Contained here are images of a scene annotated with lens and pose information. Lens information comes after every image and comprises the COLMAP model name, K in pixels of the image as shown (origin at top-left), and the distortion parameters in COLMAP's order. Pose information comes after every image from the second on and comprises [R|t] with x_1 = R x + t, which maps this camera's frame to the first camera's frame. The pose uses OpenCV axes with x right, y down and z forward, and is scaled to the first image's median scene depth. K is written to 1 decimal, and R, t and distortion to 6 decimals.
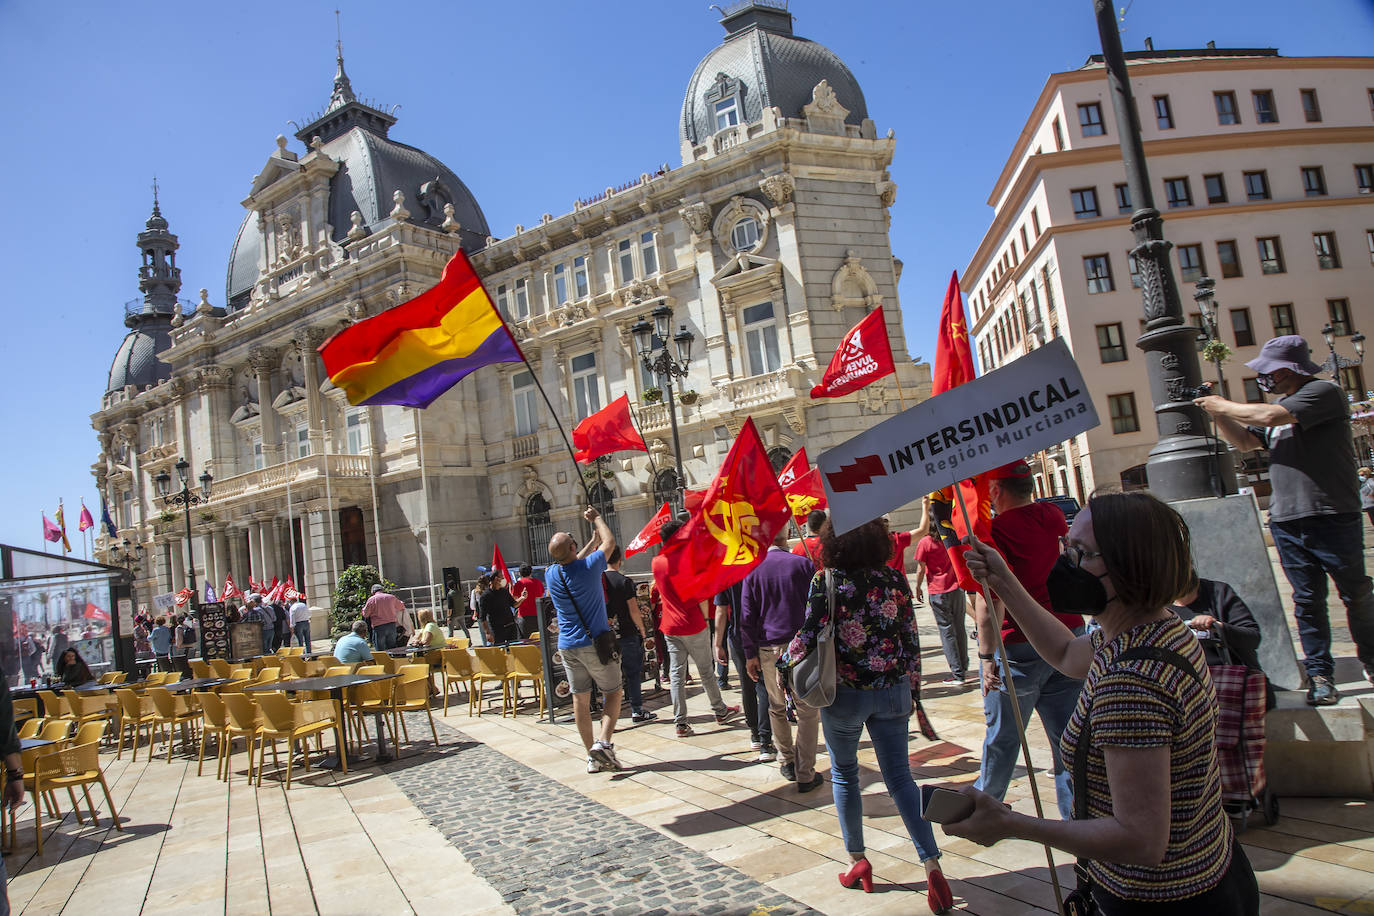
lens RADIAL K [[971.0, 0, 690.9], [0, 971.0, 462.2], [0, 0, 1]] dist [-0.099277, 0.058697]
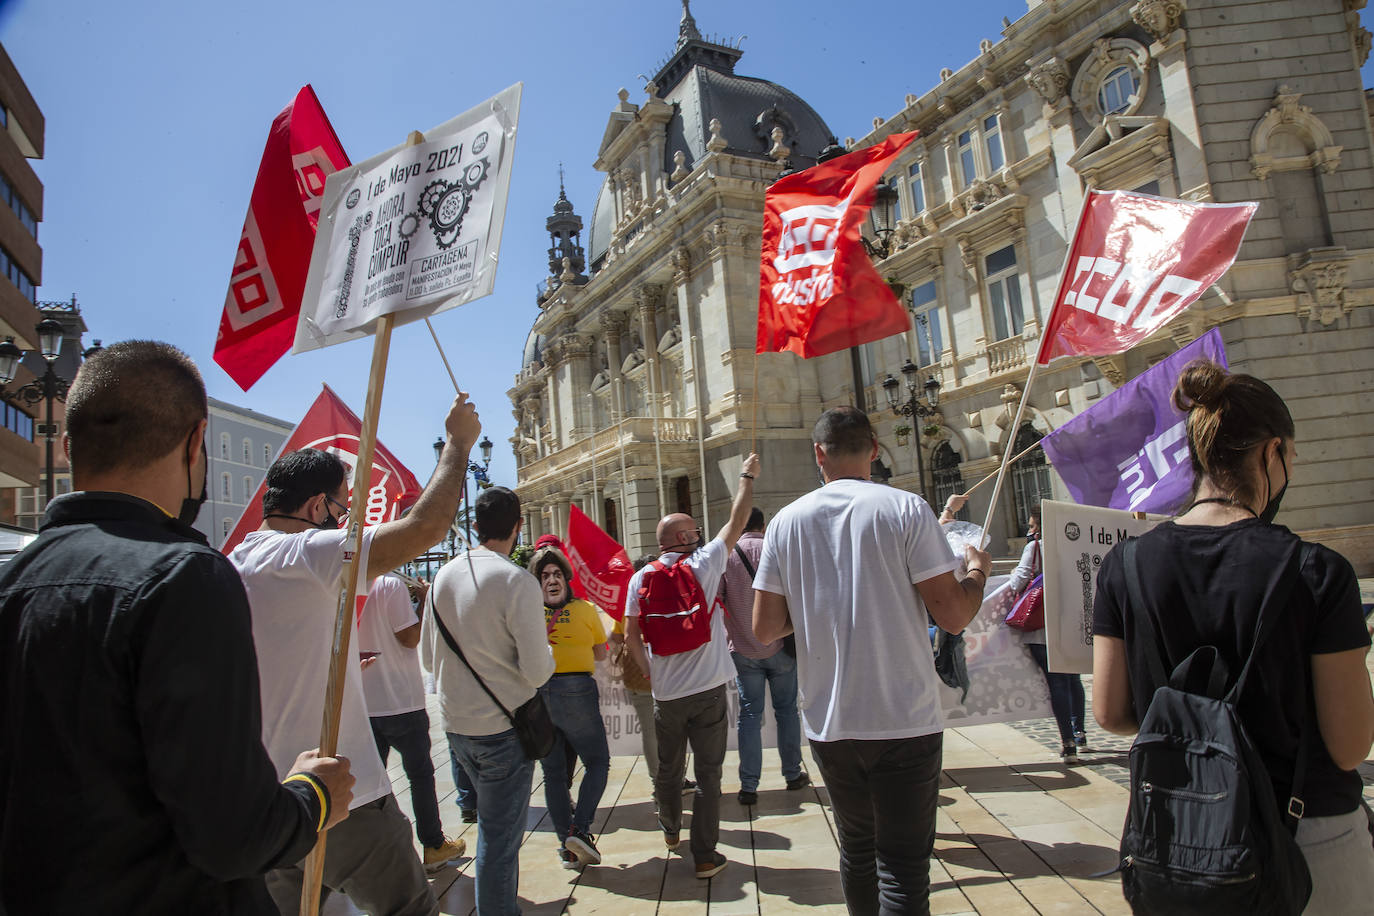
lens RADIAL K [[971.0, 0, 683.4], [0, 971.0, 458.2], [0, 0, 1]] dist [-0.099277, 0.058697]
pose [[0.883077, -0.009190, -0.469139, 0.085008], [0.020435, 0.999613, 0.018884, 0.013488], [0.468784, -0.026263, 0.882922, 0.196028]]
